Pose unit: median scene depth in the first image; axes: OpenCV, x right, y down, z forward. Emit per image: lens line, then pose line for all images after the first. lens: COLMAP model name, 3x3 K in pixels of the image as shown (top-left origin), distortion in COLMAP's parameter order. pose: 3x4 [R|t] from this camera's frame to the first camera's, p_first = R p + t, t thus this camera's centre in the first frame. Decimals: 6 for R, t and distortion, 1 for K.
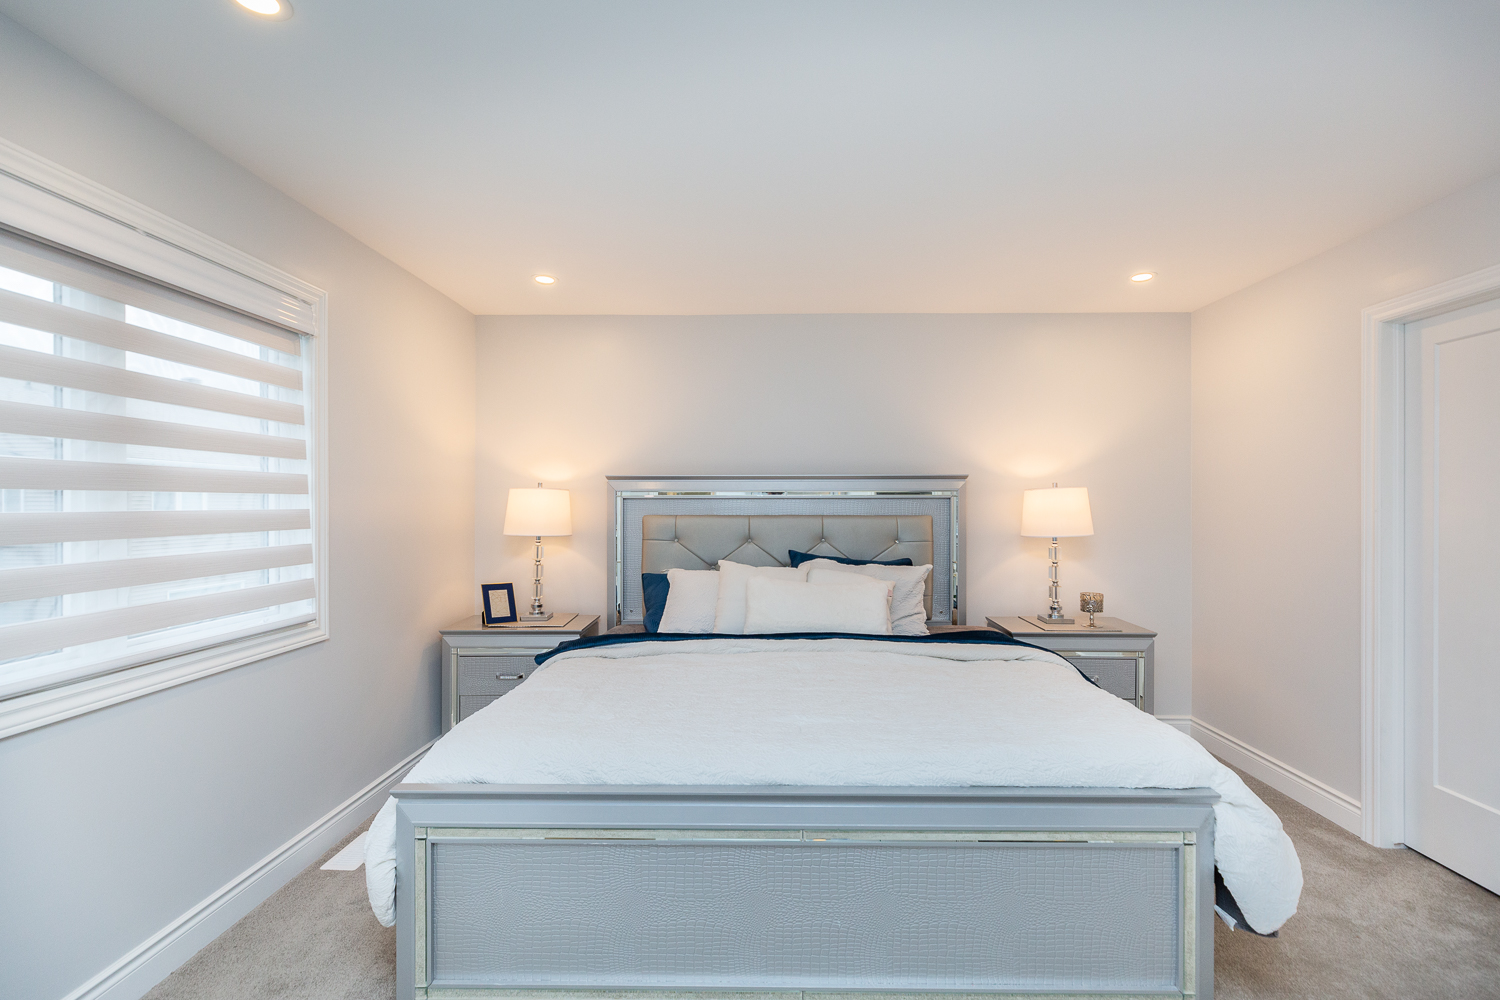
lens RADIAL K [[681.9, 0, 753.4], [0, 681.9, 508.9], [0, 0, 1]] dist [0.007525, -0.000032]
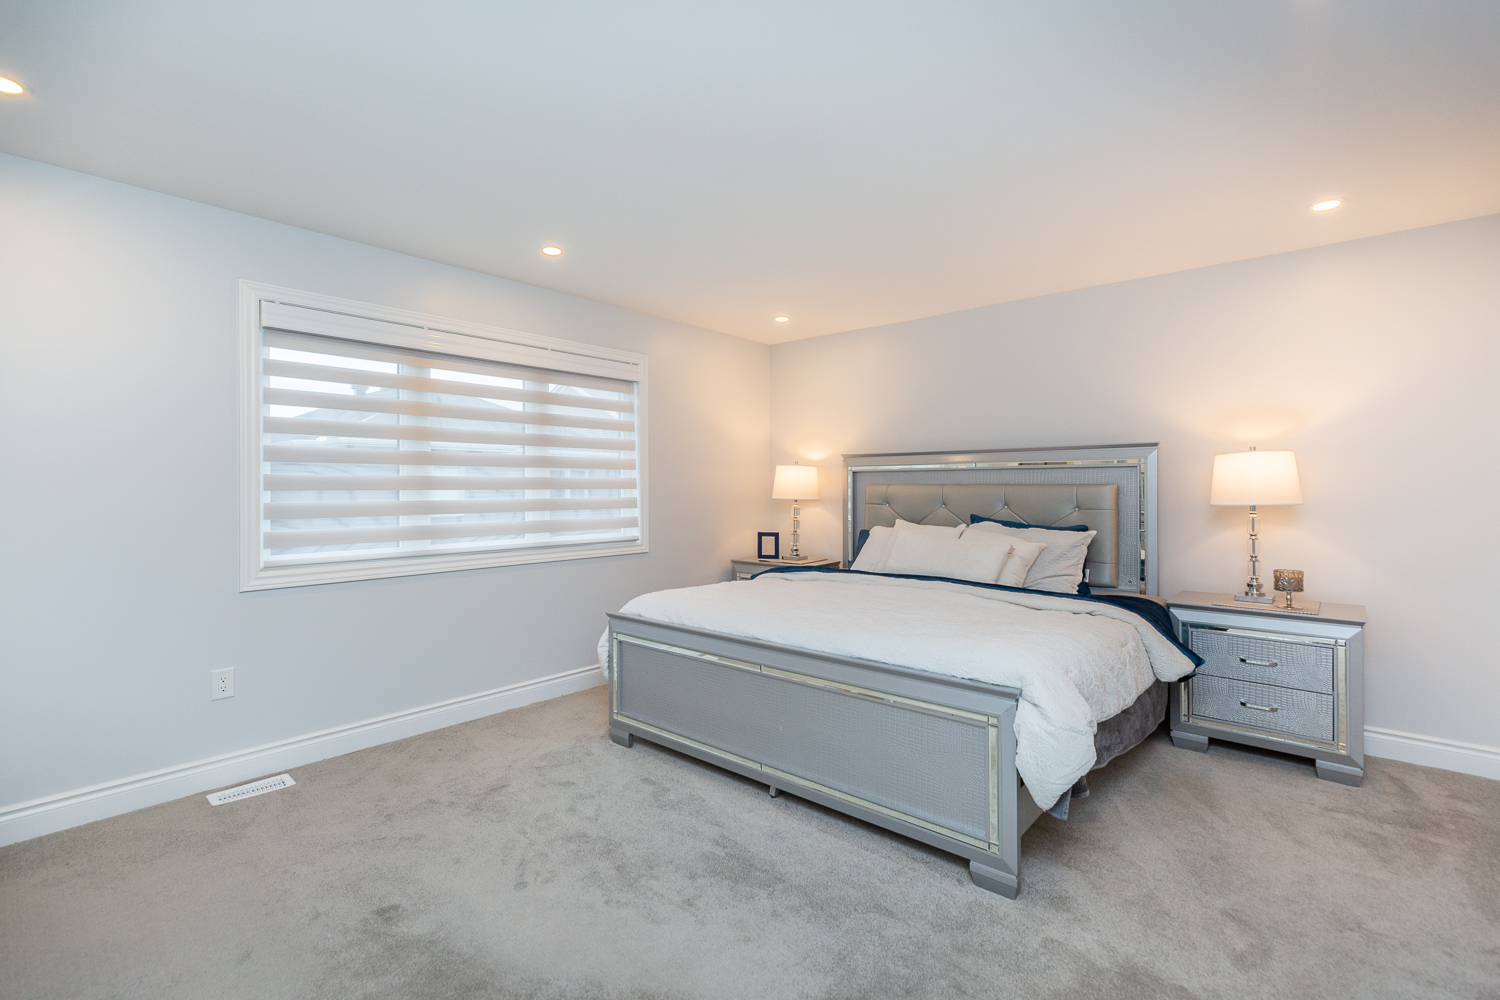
lens RADIAL K [[689.0, 0, 723.3], [0, 689.0, 487.2], [0, 0, 1]] dist [-0.000395, -0.000323]
pose [[0.744048, -0.000300, -0.668126, 0.542531], [-0.004412, 0.999976, -0.005363, 0.024274], [0.668111, 0.006938, 0.744029, -0.149712]]
